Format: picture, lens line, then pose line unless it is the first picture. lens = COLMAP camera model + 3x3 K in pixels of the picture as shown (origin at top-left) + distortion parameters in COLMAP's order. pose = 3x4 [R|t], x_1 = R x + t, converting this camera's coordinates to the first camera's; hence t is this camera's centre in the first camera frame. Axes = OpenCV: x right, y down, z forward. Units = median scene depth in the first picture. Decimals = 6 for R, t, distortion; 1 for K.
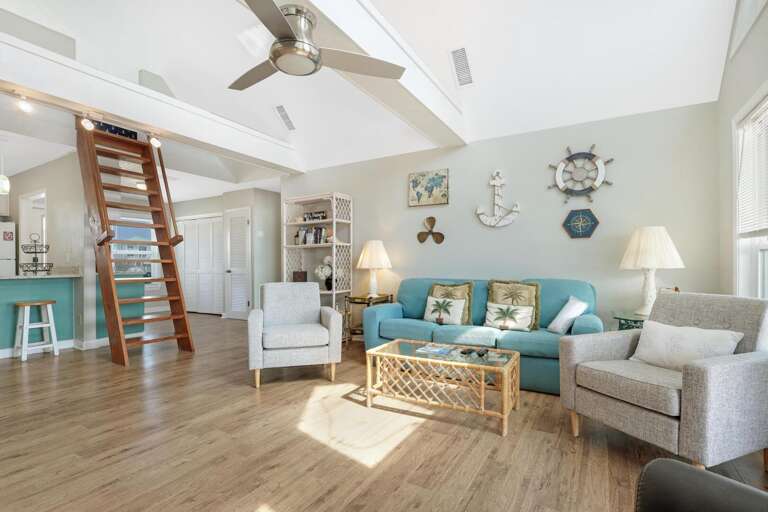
lens RADIAL K [[370.5, 0, 380.7], [0, 370.5, 262.4], [0, 0, 1]] dist [-0.015160, -0.000809]
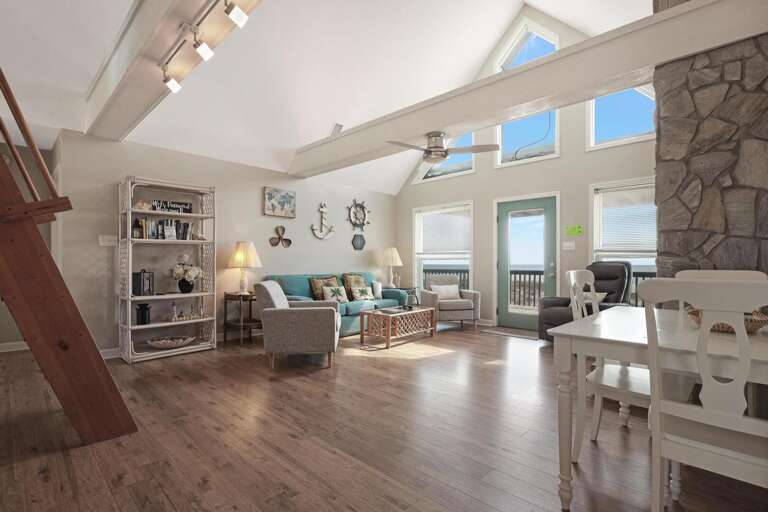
lens RADIAL K [[370.5, 0, 381.7], [0, 370.5, 261.0], [0, 0, 1]] dist [-0.015160, -0.000809]
pose [[0.214108, 0.008843, 0.976770, -1.037790], [-0.008638, 0.999937, -0.007160, 0.001341], [-0.976772, -0.006905, 0.214171, 0.409843]]
